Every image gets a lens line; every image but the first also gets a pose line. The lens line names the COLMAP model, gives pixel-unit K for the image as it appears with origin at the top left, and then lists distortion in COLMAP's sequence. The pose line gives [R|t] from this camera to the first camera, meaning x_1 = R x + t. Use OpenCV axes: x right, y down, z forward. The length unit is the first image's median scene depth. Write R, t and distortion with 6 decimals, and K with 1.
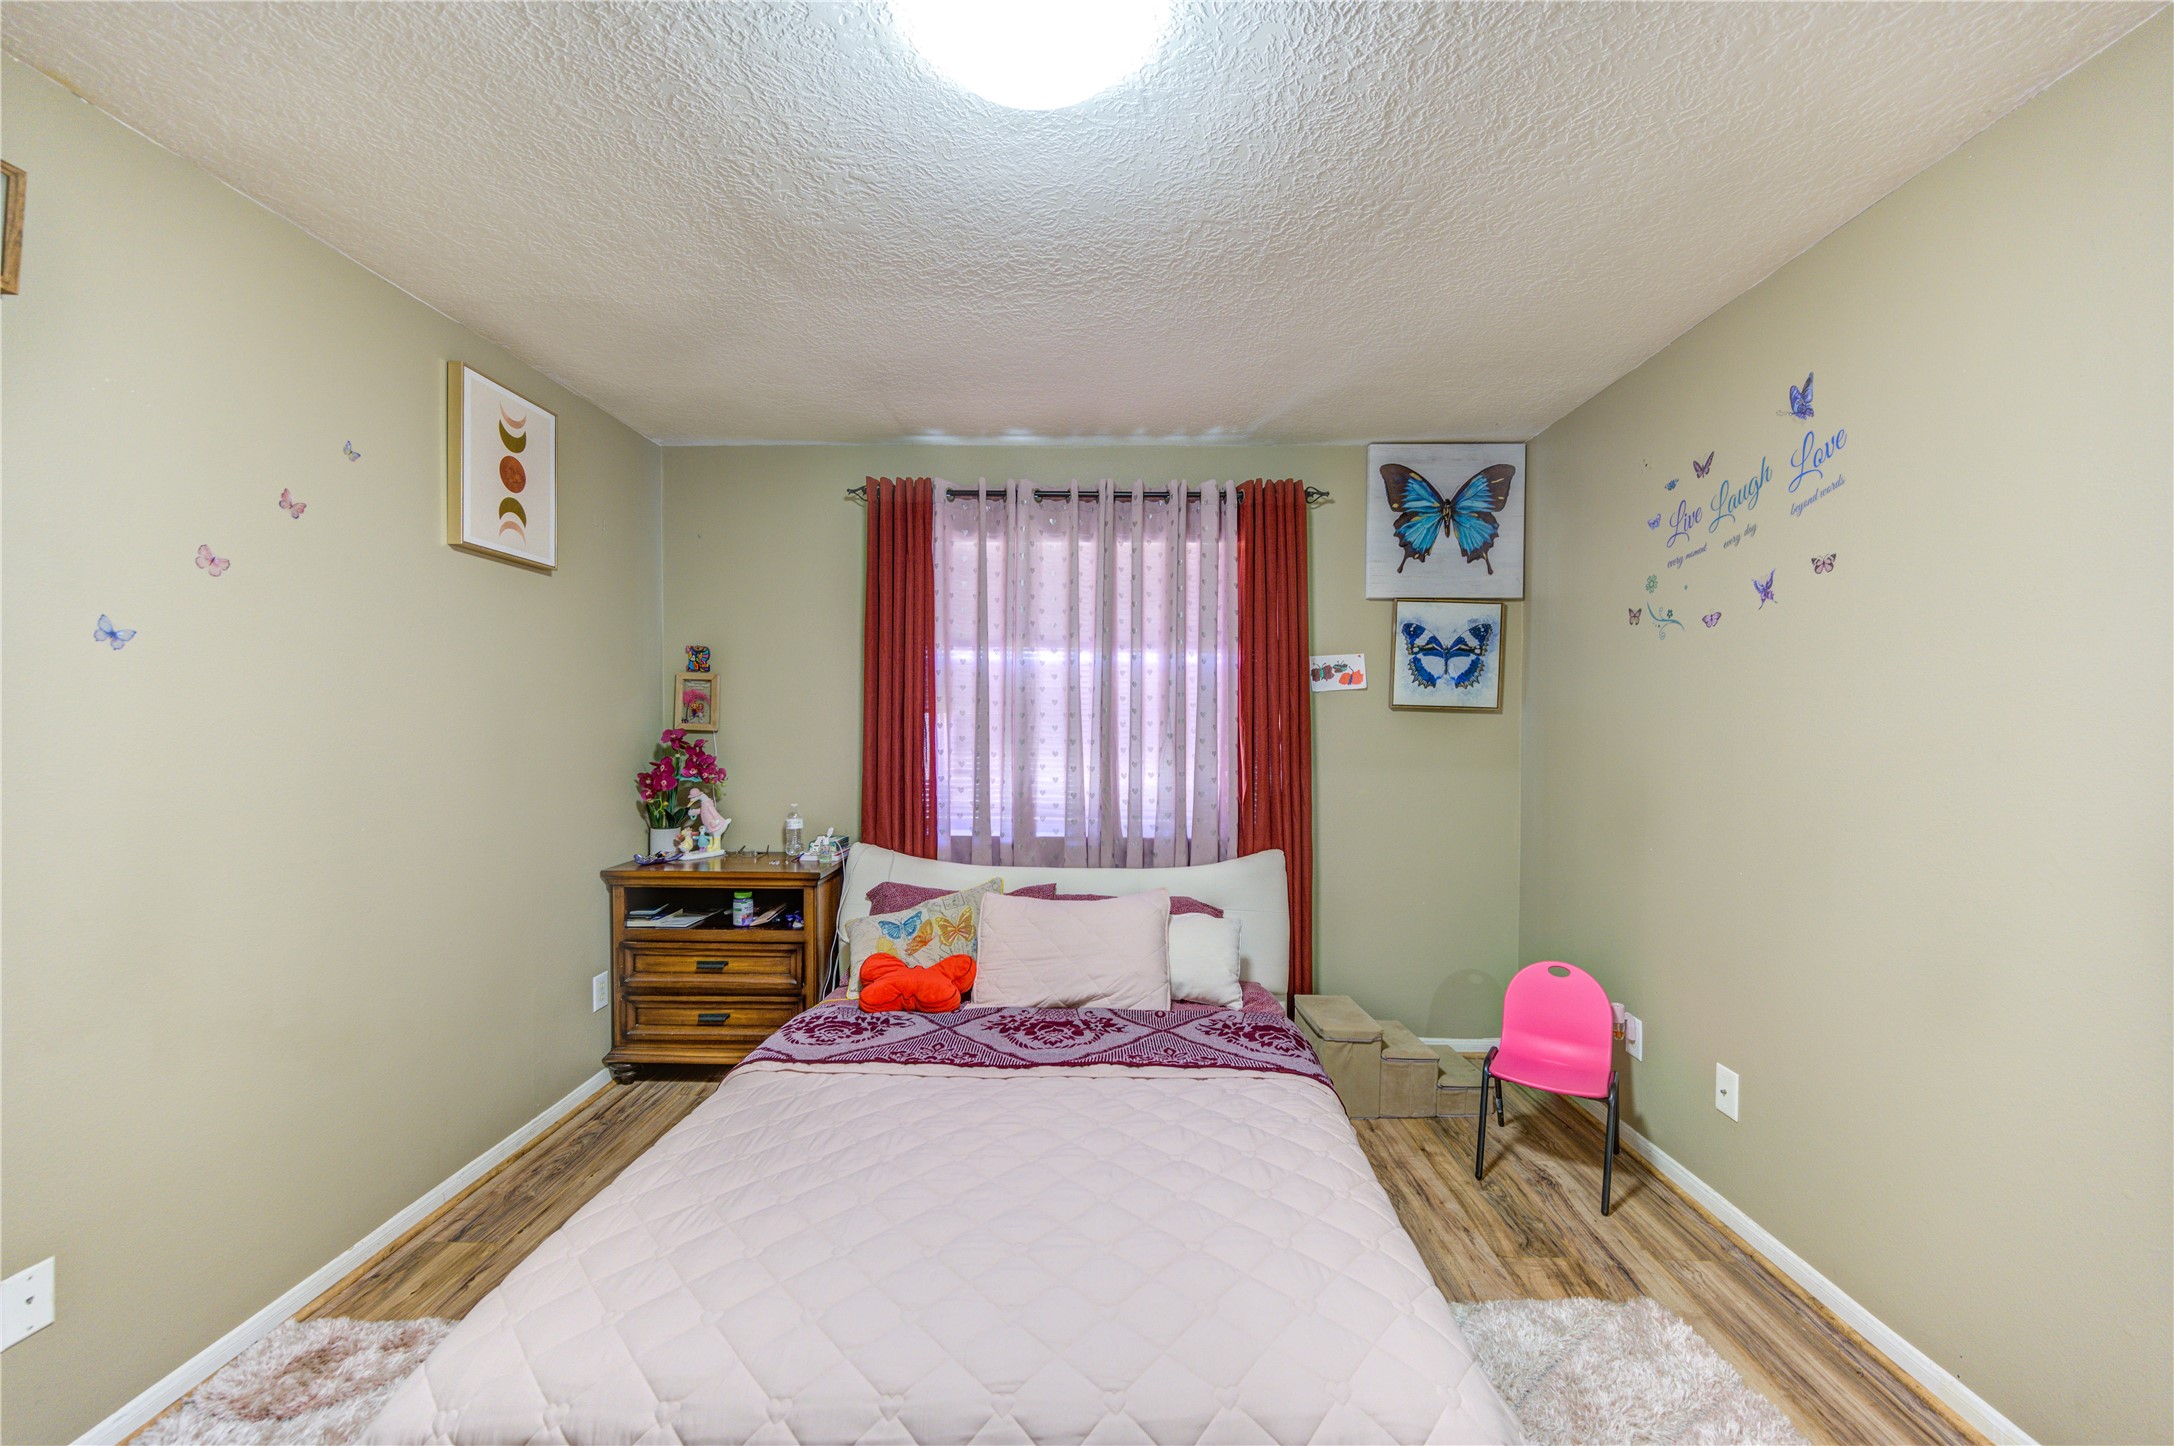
lens RADIAL K [[845.5, 0, 1096.1], [0, 845.5, 732.0], [0, 0, 1]] dist [0.004122, -0.000245]
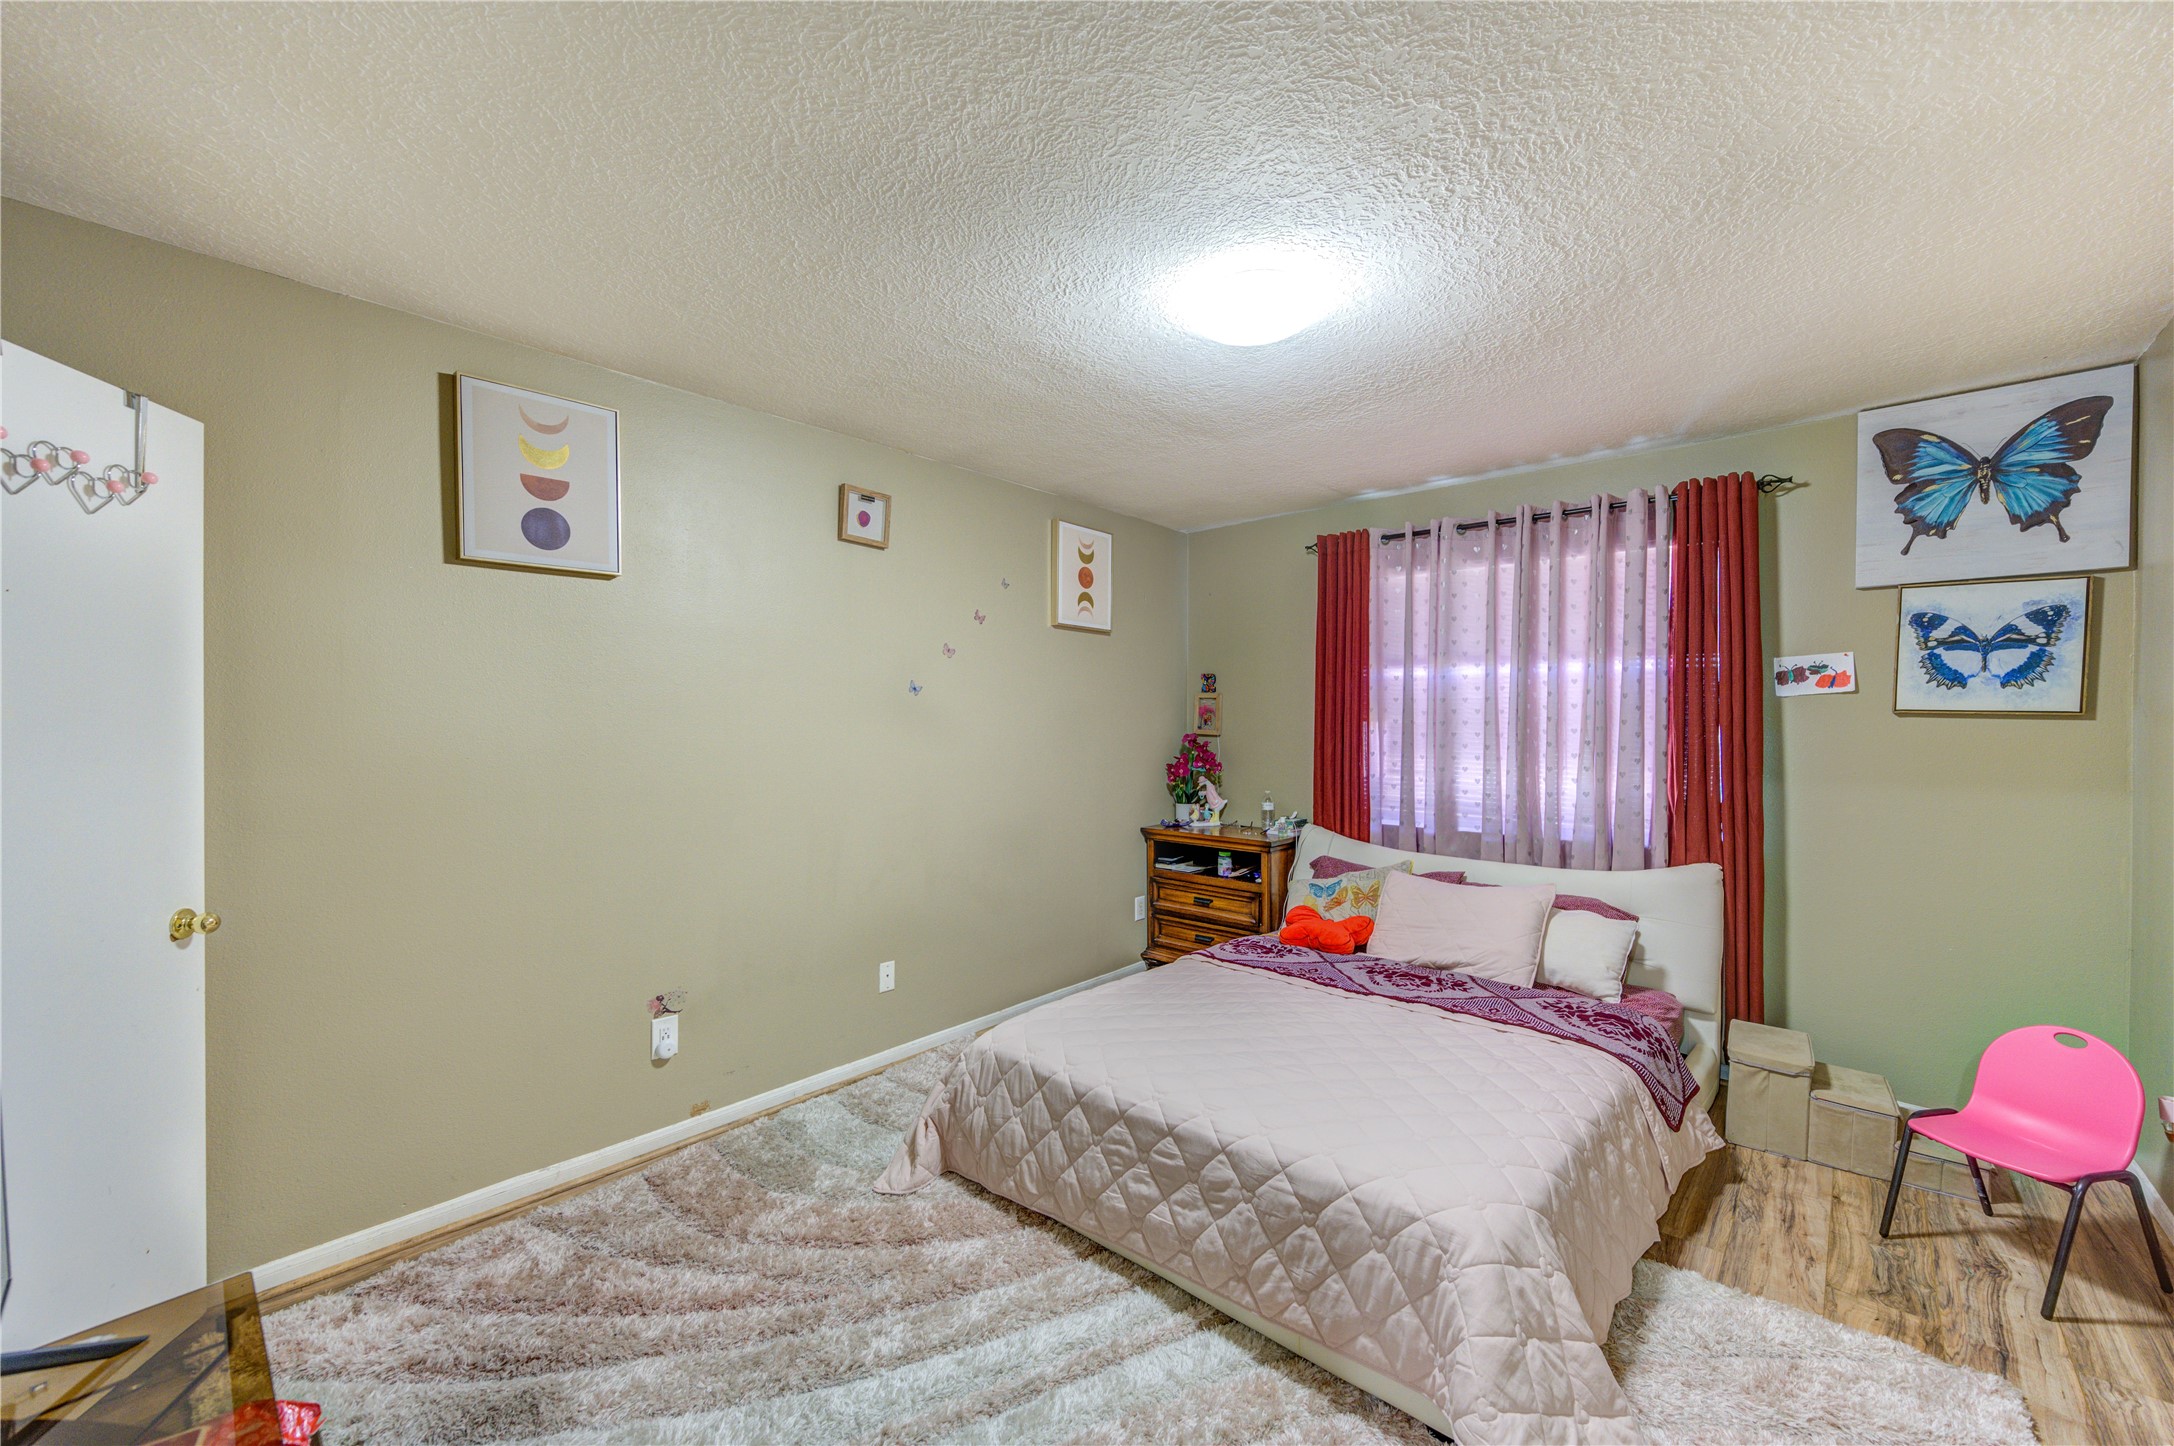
lens RADIAL K [[845.5, 0, 1096.1], [0, 845.5, 732.0], [0, 0, 1]] dist [0.004122, -0.000245]
pose [[0.762895, 0.004444, -0.646508, 0.318663], [-0.008420, 0.999960, -0.003061, -0.000486], [0.646468, 0.007779, 0.762901, -0.192310]]
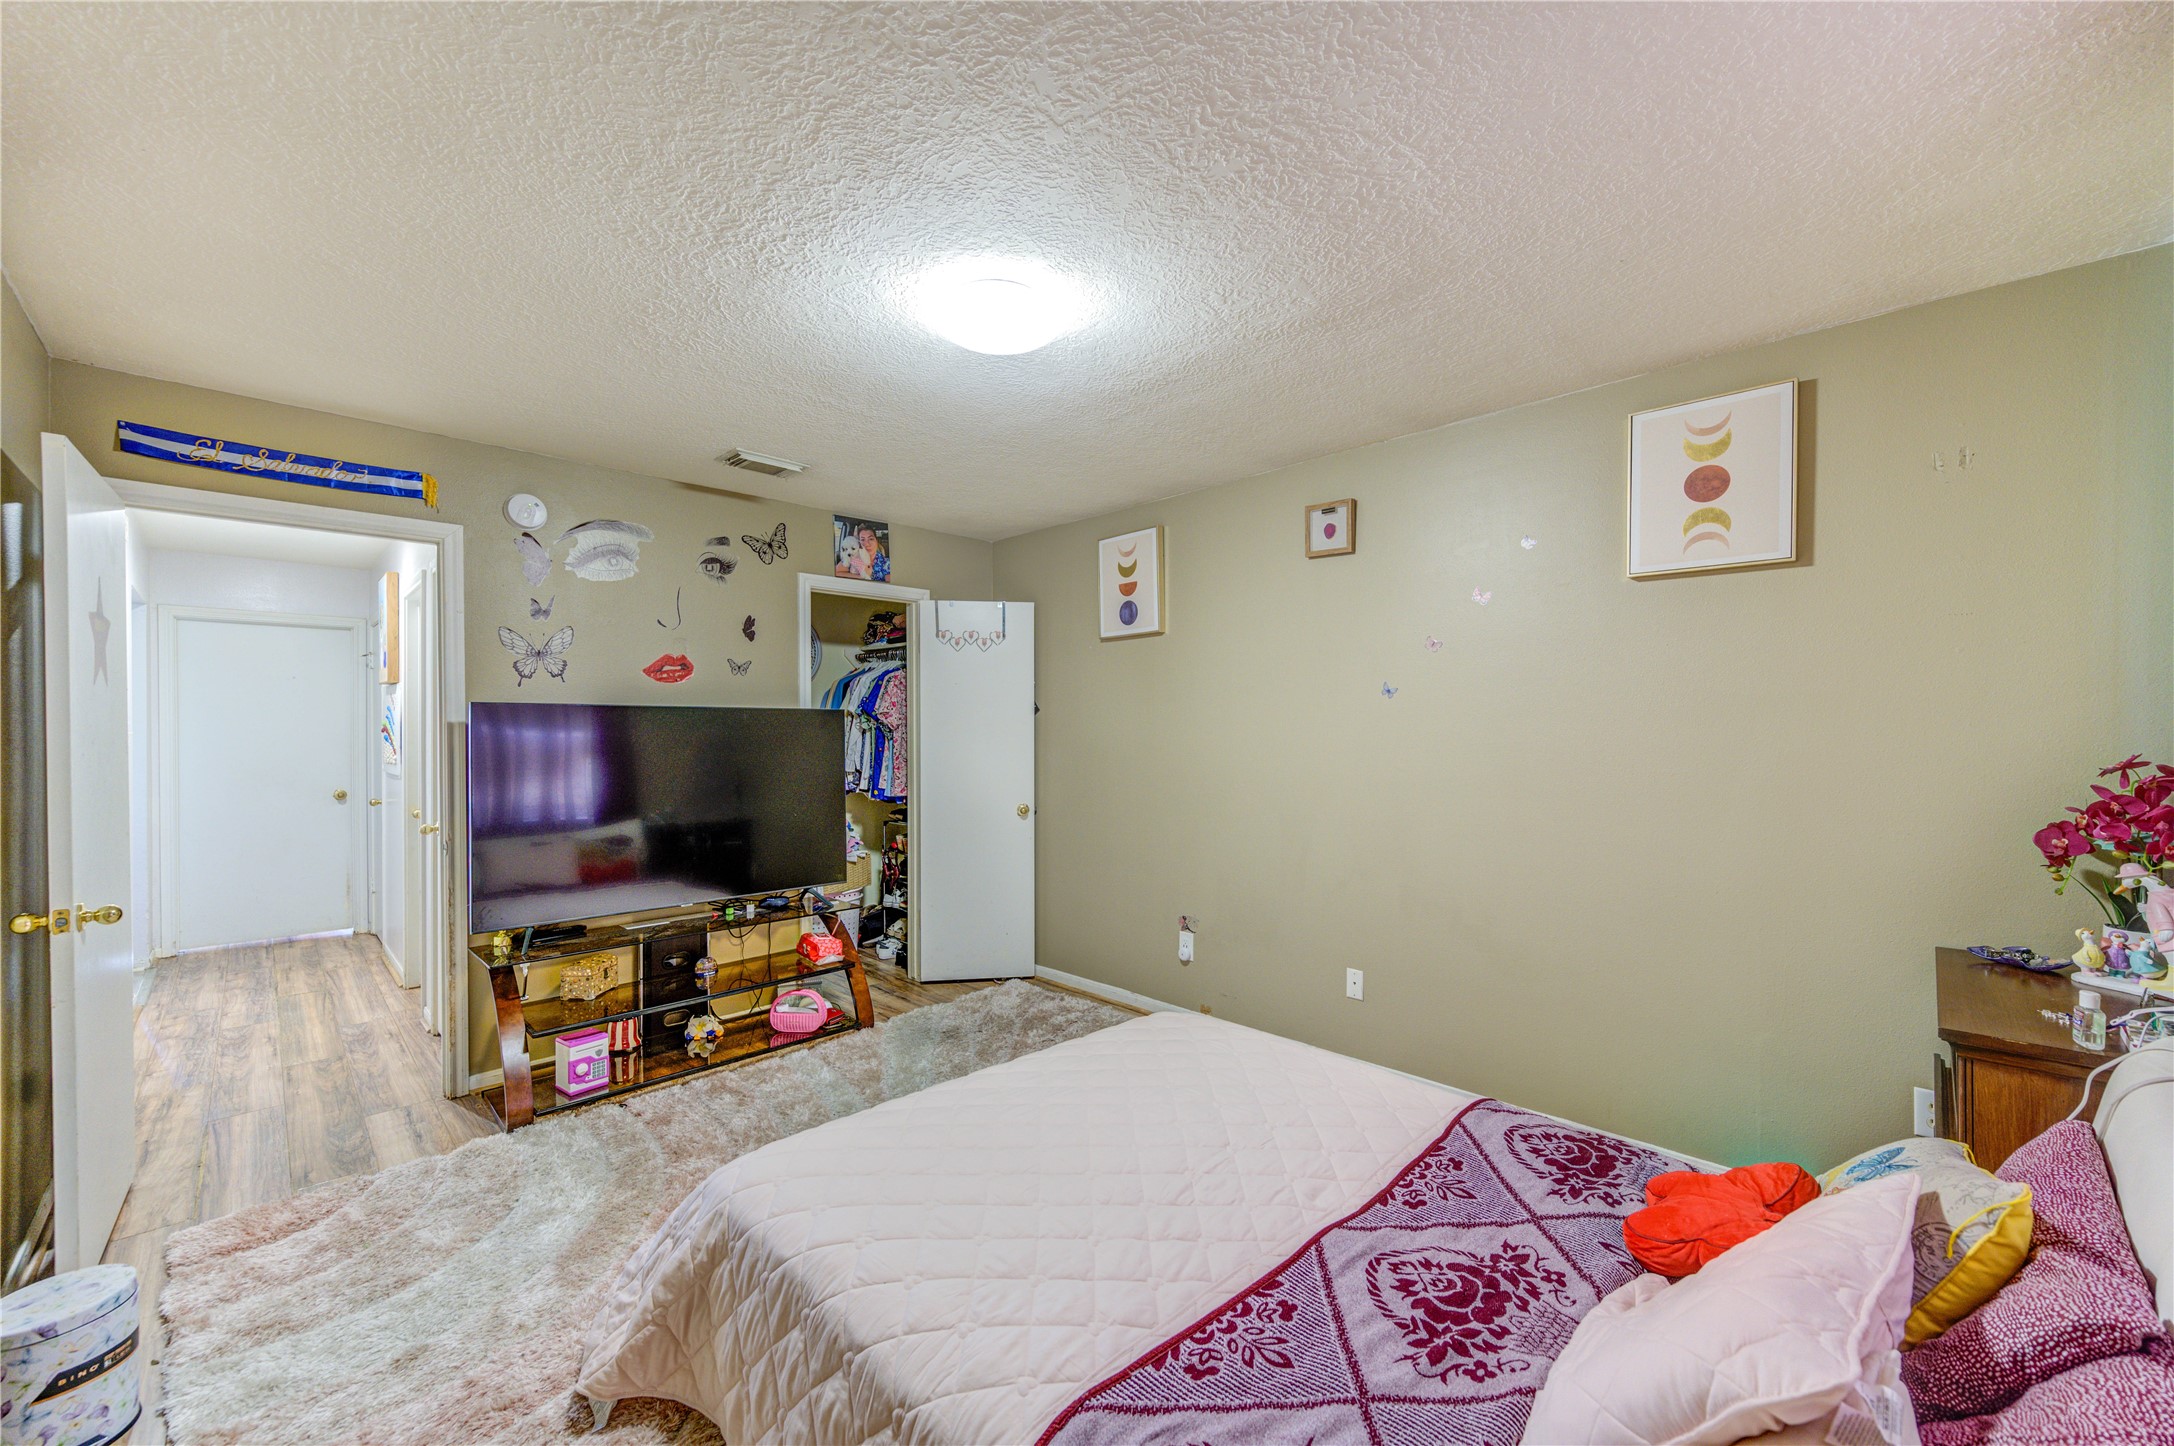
lens RADIAL K [[845.5, 0, 1096.1], [0, 845.5, 732.0], [0, 0, 1]] dist [0.004122, -0.000245]
pose [[-0.687461, 0.006636, -0.726191, 0.418113], [-0.009199, 0.999798, 0.017845, -0.023874], [0.726163, 0.018948, -0.687262, 0.961127]]
